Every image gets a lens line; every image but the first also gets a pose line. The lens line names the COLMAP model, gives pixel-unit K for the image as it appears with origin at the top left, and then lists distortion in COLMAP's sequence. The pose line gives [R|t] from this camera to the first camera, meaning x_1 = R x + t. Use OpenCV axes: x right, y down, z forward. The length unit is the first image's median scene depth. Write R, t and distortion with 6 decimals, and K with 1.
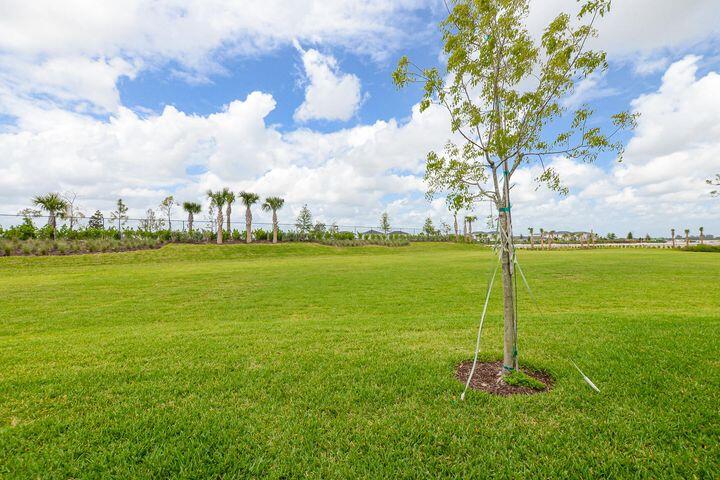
lens RADIAL K [[315.6, 0, 355.8], [0, 315.6, 239.2], [0, 0, 1]] dist [-0.019493, 0.004672]
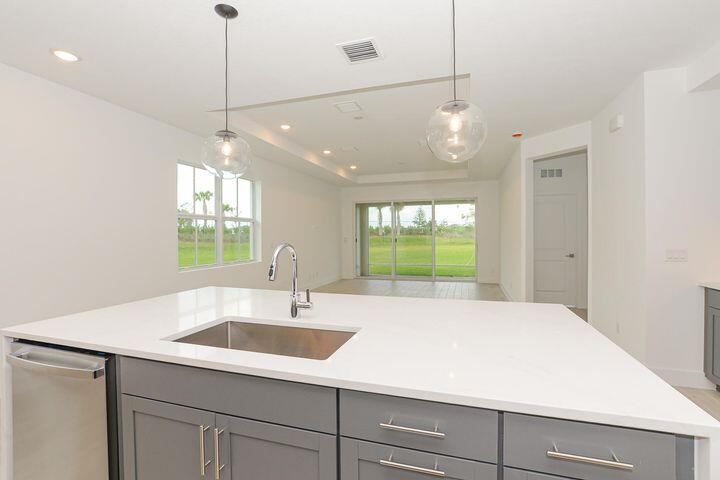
lens RADIAL K [[306.5, 0, 374.6], [0, 306.5, 238.7], [0, 0, 1]] dist [-0.001114, -0.000045]
pose [[0.953451, -0.001343, -0.301545, 0.037474], [0.007983, 0.999752, 0.020789, -0.002269], [0.301442, -0.022229, 0.953225, -0.246738]]
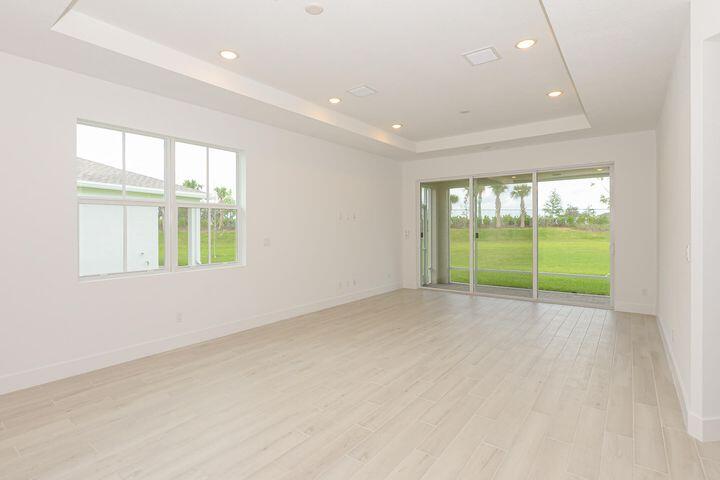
lens RADIAL K [[353.0, 0, 376.7], [0, 353.0, 227.5], [0, 0, 1]] dist [-0.014963, -0.001326]
pose [[0.804280, -0.002379, -0.594245, 0.044869], [0.008699, 0.999932, 0.007771, -0.001978], [0.594186, -0.011419, 0.804246, -0.208349]]
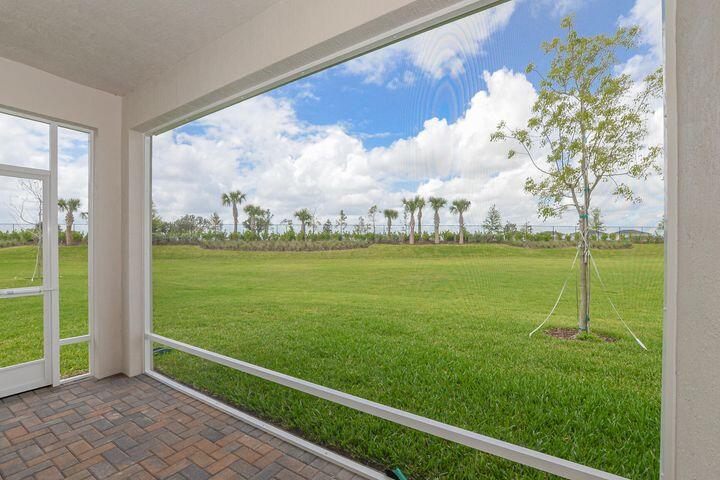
lens RADIAL K [[315.6, 0, 357.4], [0, 315.6, 258.2], [0, 0, 1]] dist [-0.019493, 0.004672]
pose [[0.832257, 0.030122, -0.553571, 0.032359], [0.000731, 0.998462, 0.055430, 0.000753], [0.554390, -0.046536, 0.830955, -0.056512]]
